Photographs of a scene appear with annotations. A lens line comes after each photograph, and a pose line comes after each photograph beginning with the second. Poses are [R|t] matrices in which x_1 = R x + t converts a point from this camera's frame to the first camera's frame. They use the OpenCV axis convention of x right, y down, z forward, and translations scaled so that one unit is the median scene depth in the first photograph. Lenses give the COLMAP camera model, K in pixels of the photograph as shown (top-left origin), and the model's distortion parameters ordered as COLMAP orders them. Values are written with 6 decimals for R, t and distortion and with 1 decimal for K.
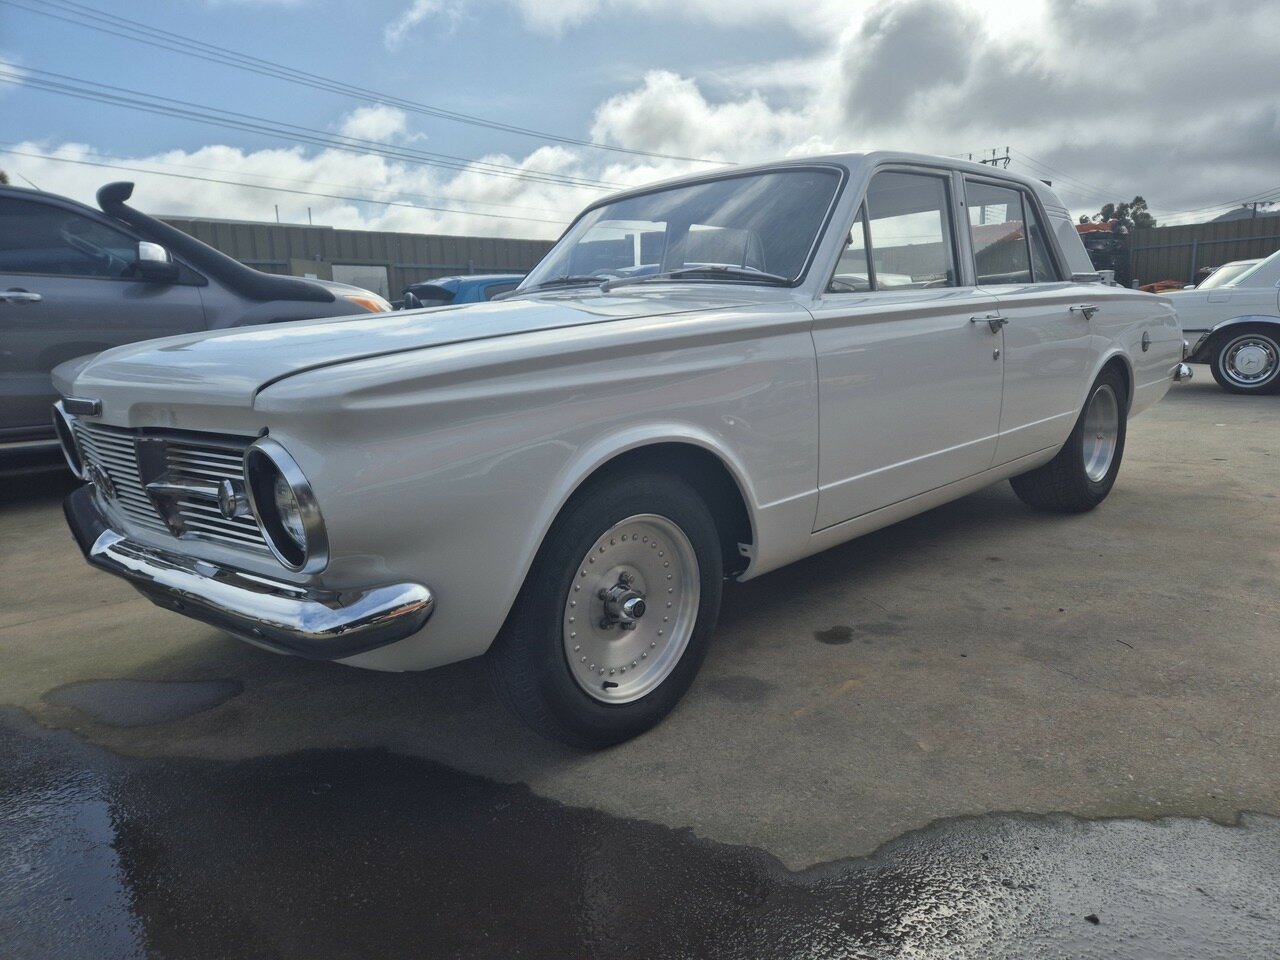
lens RADIAL K [[846.9, 0, 648.1], [0, 846.9, 479.1], [0, 0, 1]] dist [0.092232, -0.084001]
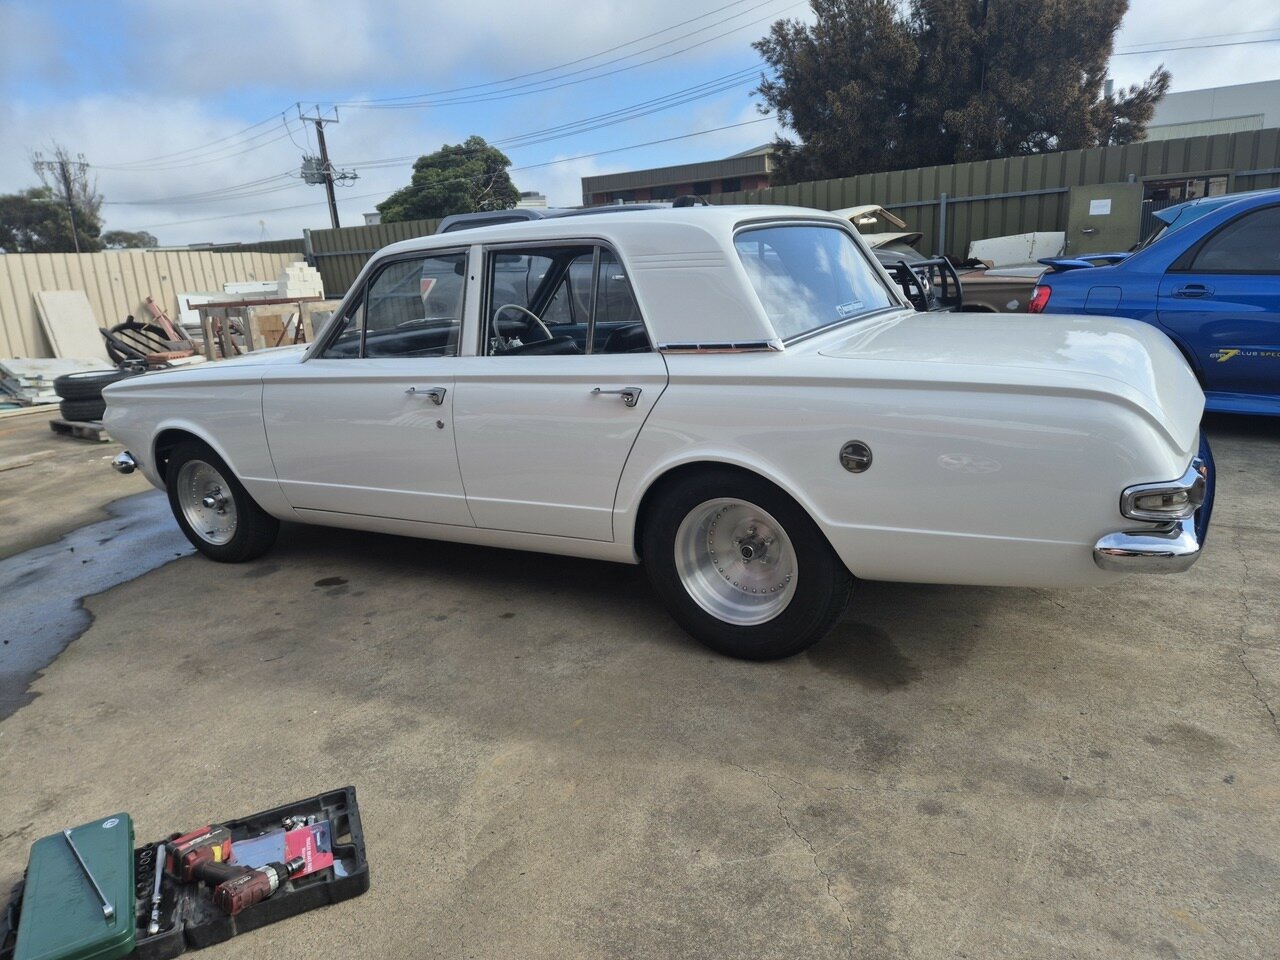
lens RADIAL K [[846.9, 0, 648.1], [0, 846.9, 479.1], [0, 0, 1]] dist [0.092232, -0.084001]
pose [[0.258890, 0.256675, -0.931179, 1.753244], [-0.120880, 0.965077, 0.232411, -0.420451], [0.958313, 0.052392, 0.280876, 1.110147]]
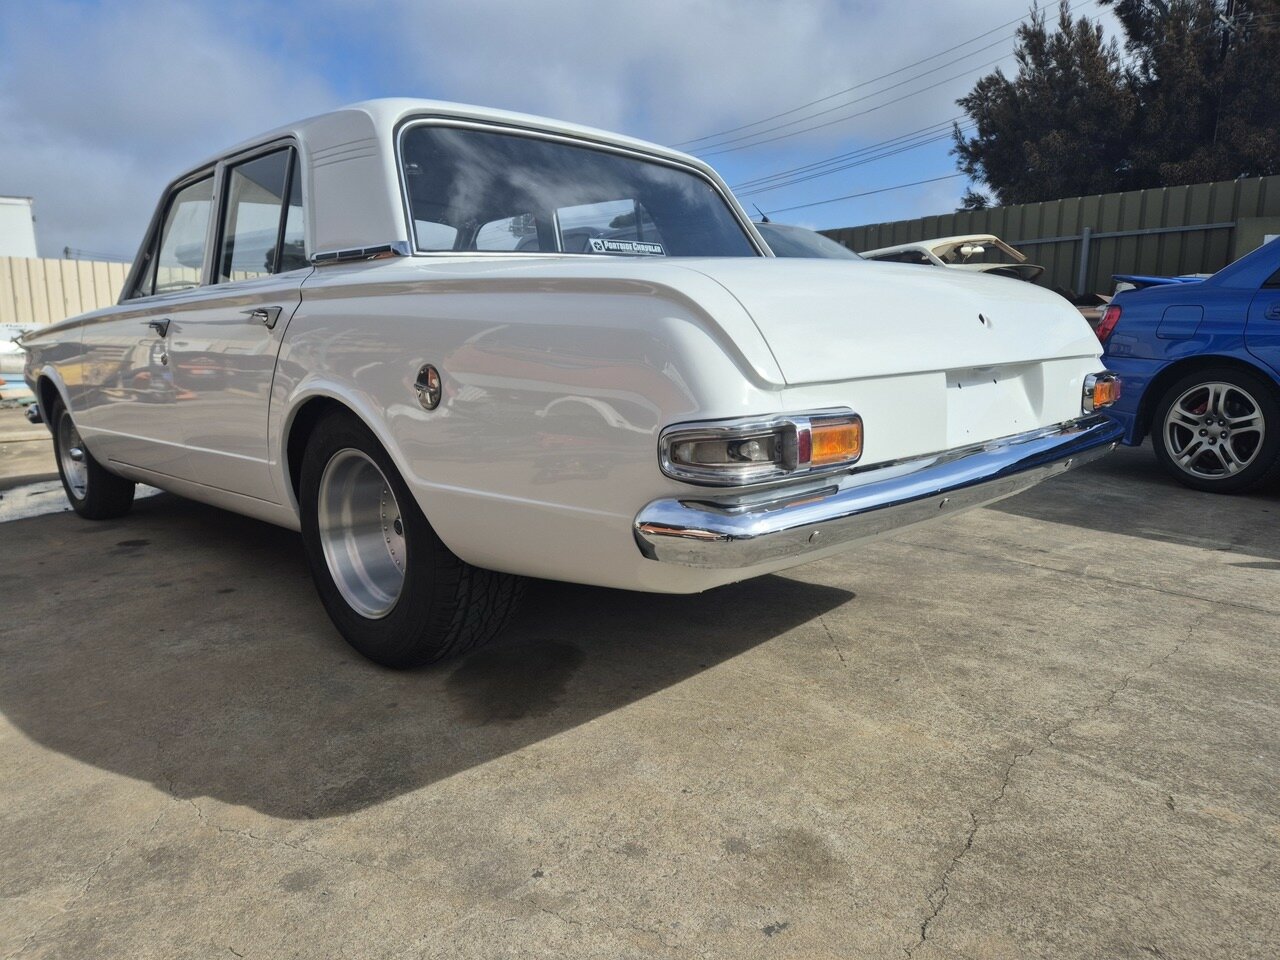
lens RADIAL K [[850.5, 0, 632.4], [0, 850.5, 481.8], [0, 0, 1]] dist [0.080019, -0.069056]
pose [[0.010639, 0.206554, -0.978377, 1.622636], [-0.167836, 0.964921, 0.201888, -0.345934], [0.985758, 0.162059, 0.044933, 1.743405]]
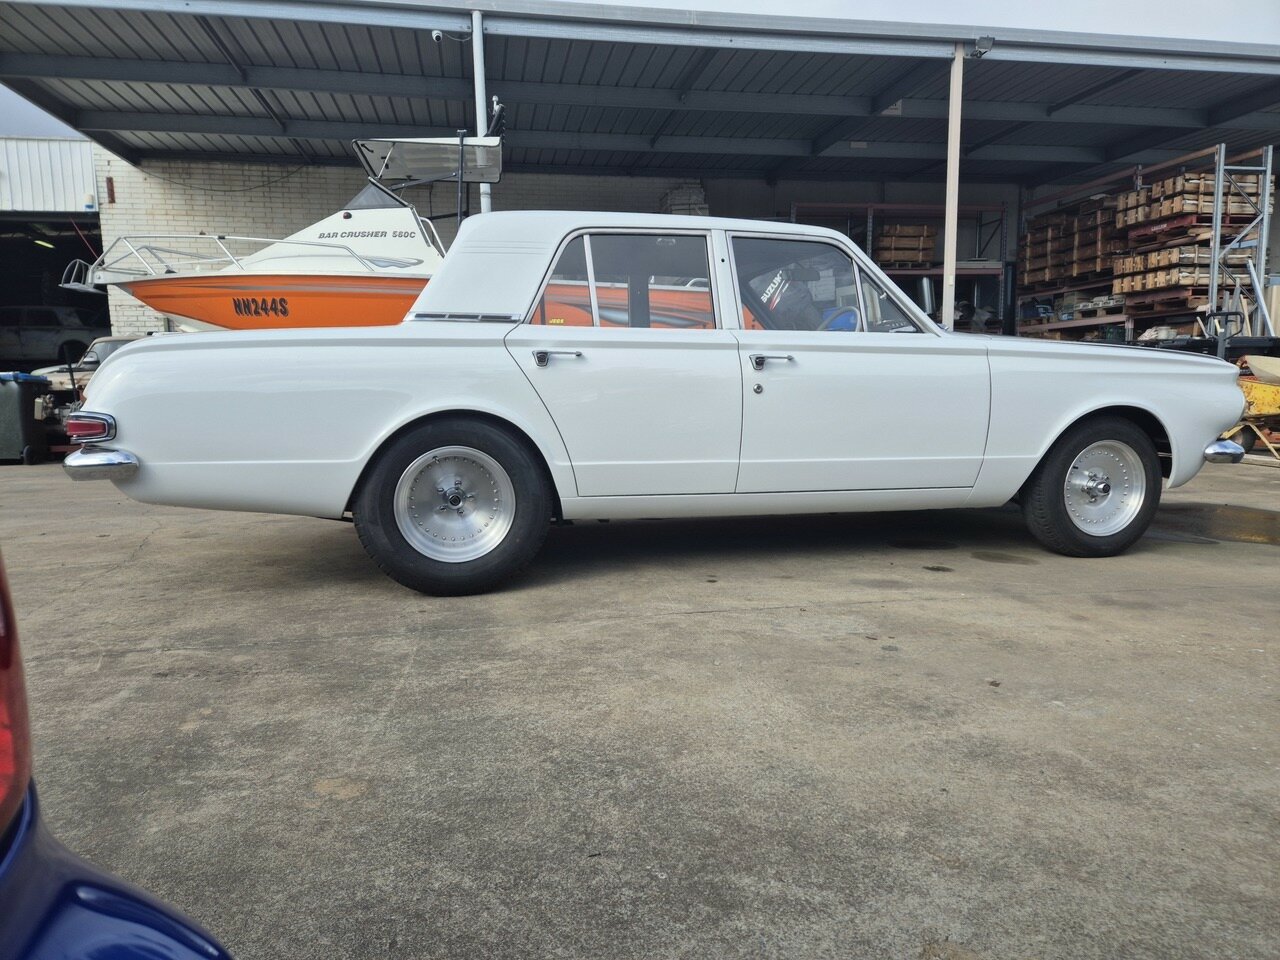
lens RADIAL K [[847.1, 0, 643.9], [0, 847.1, 484.0], [0, 0, 1]] dist [0.089758, -0.078201]
pose [[-0.865917, -0.021950, 0.499706, -0.530263], [0.127521, 0.956336, 0.262983, -0.470960], [-0.483660, 0.291444, -0.825308, 2.884990]]
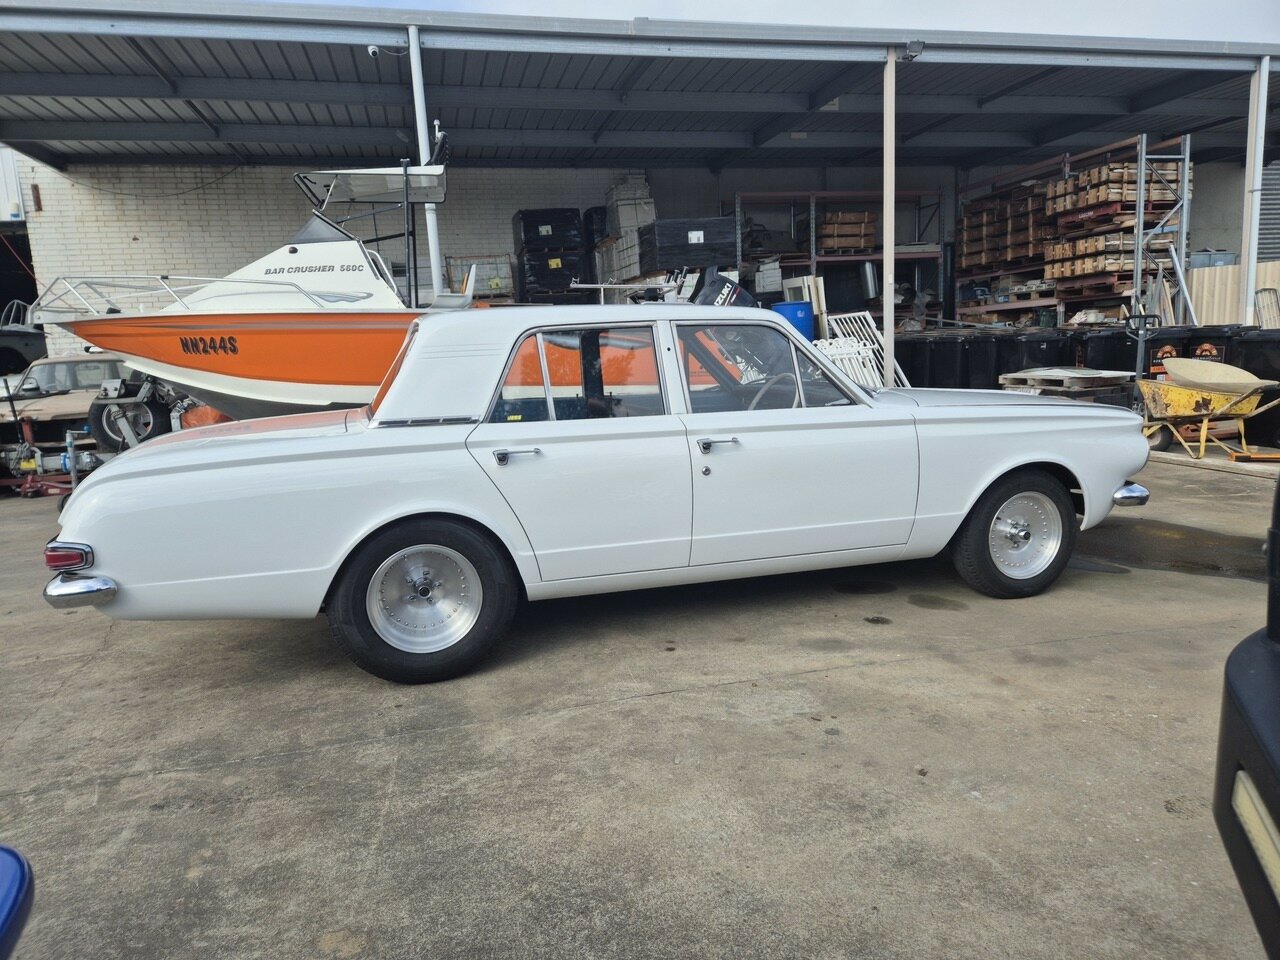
lens RADIAL K [[846.9, 0, 648.1], [0, 846.9, 479.1], [0, 0, 1]] dist [0.092232, -0.084001]
pose [[-0.892513, -0.001952, 0.451017, -0.571000], [0.150310, 0.941537, 0.301522, -0.669137], [-0.425237, 0.336905, -0.840041, 2.897963]]
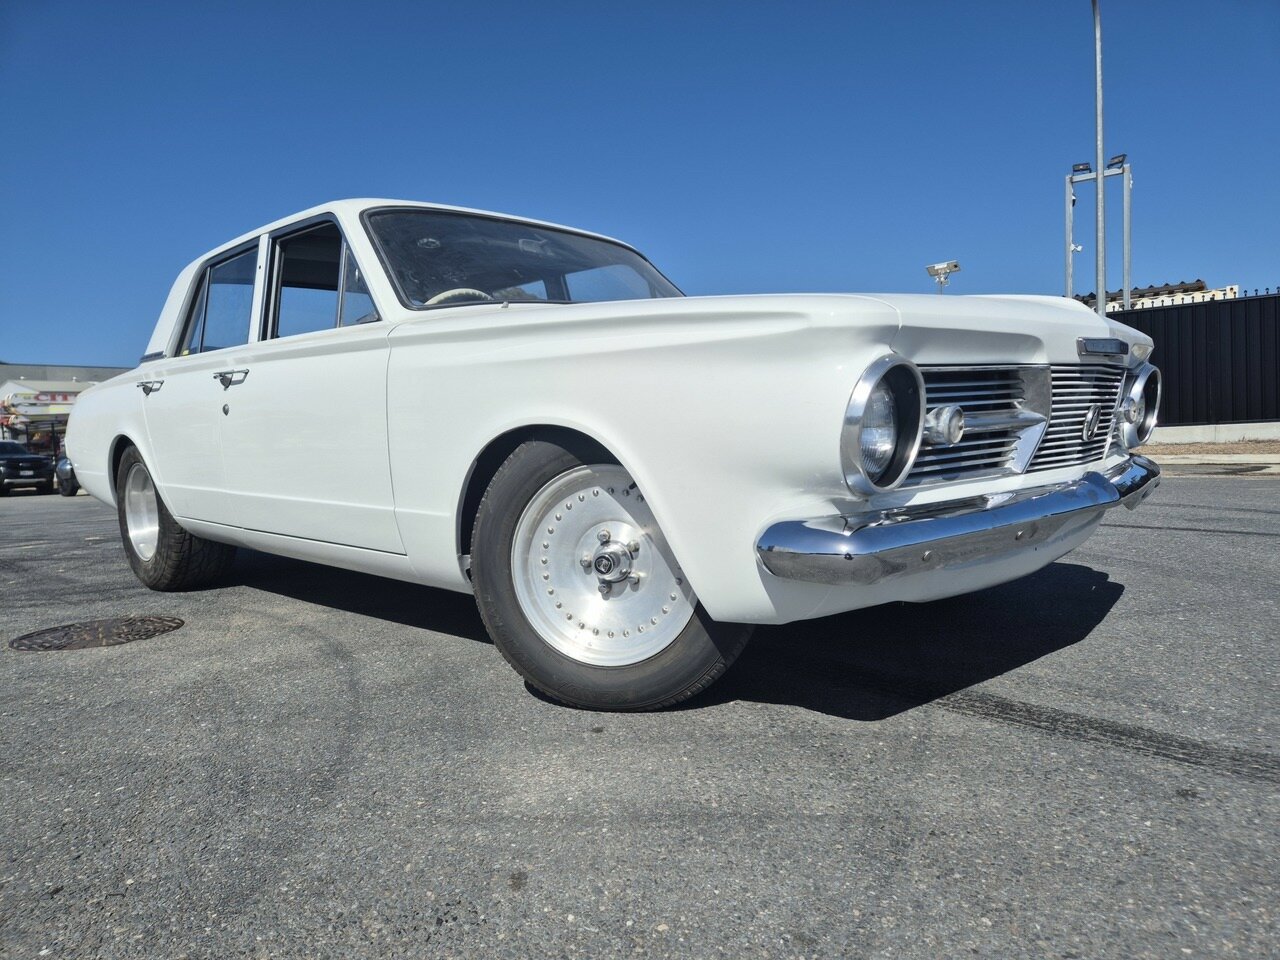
lens RADIAL K [[846.9, 0, 648.1], [0, 846.9, 479.1], [0, 0, 1]] dist [0.092232, -0.084001]
pose [[-0.033510, -0.034972, 0.998826, -1.214421], [0.226283, 0.973170, 0.041665, -0.071961], [-0.973485, 0.227414, -0.024697, 1.173533]]
